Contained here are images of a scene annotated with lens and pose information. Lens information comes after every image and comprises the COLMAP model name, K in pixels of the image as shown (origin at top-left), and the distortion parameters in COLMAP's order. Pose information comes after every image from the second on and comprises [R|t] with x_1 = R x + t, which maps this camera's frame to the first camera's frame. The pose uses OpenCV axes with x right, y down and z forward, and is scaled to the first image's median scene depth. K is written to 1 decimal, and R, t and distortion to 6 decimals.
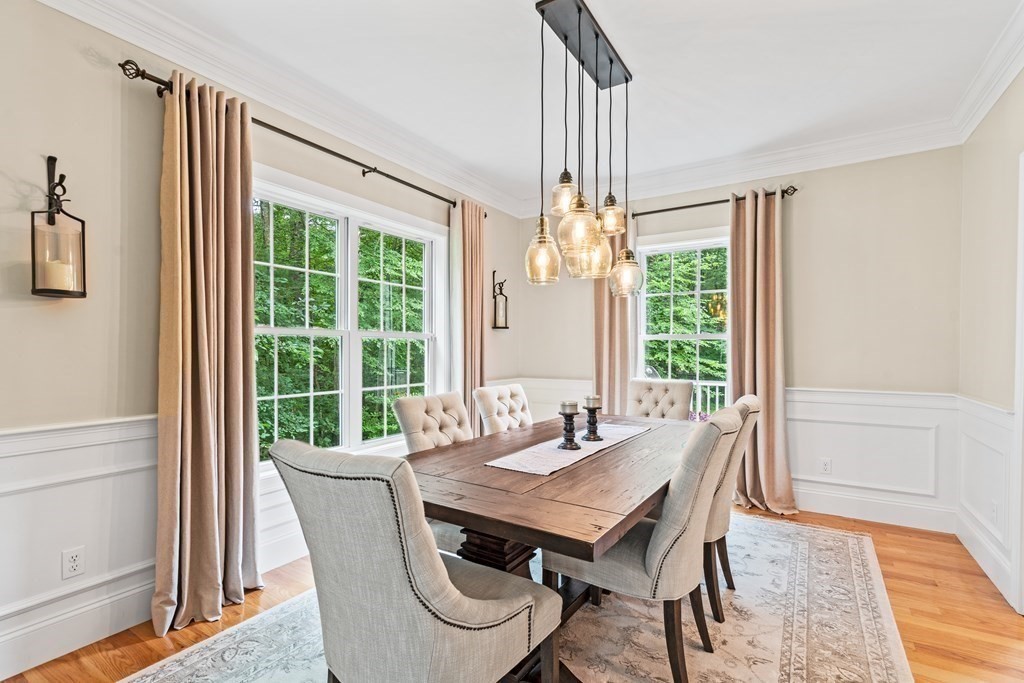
lens RADIAL K [[468.6, 0, 512.0], [0, 468.6, 341.5], [0, 0, 1]] dist [-0.001100, 0.000422]
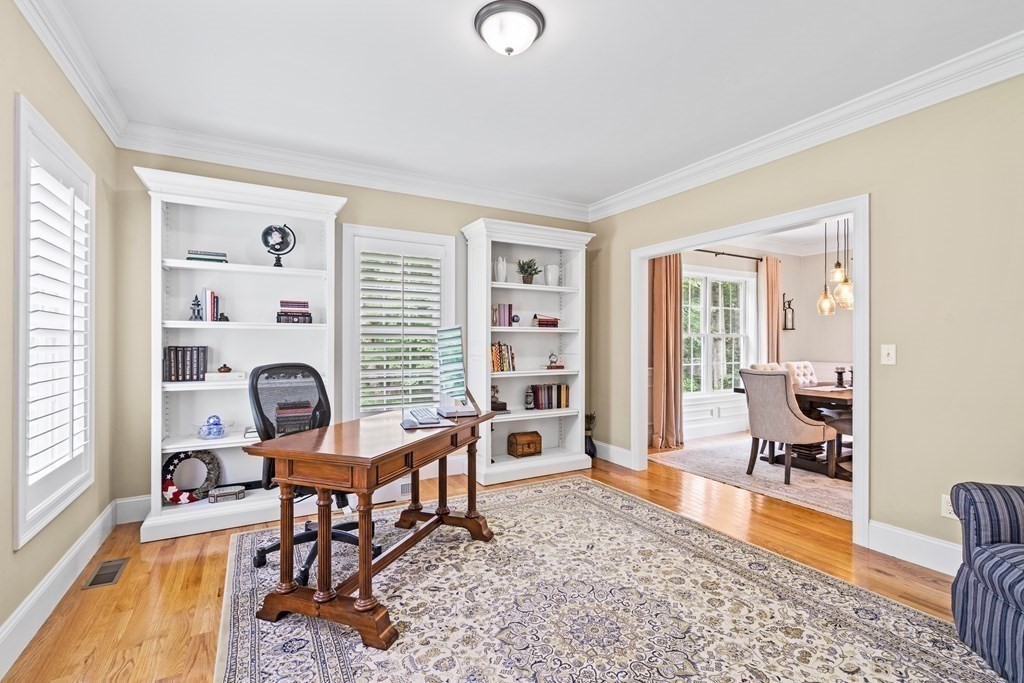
lens RADIAL K [[468.6, 0, 512.0], [0, 468.6, 341.5], [0, 0, 1]] dist [-0.001100, 0.000422]
pose [[0.878467, -0.003086, -0.477793, -0.105072], [0.009709, 0.999888, 0.011391, -0.017591], [0.477705, -0.014646, 0.878398, -0.970151]]
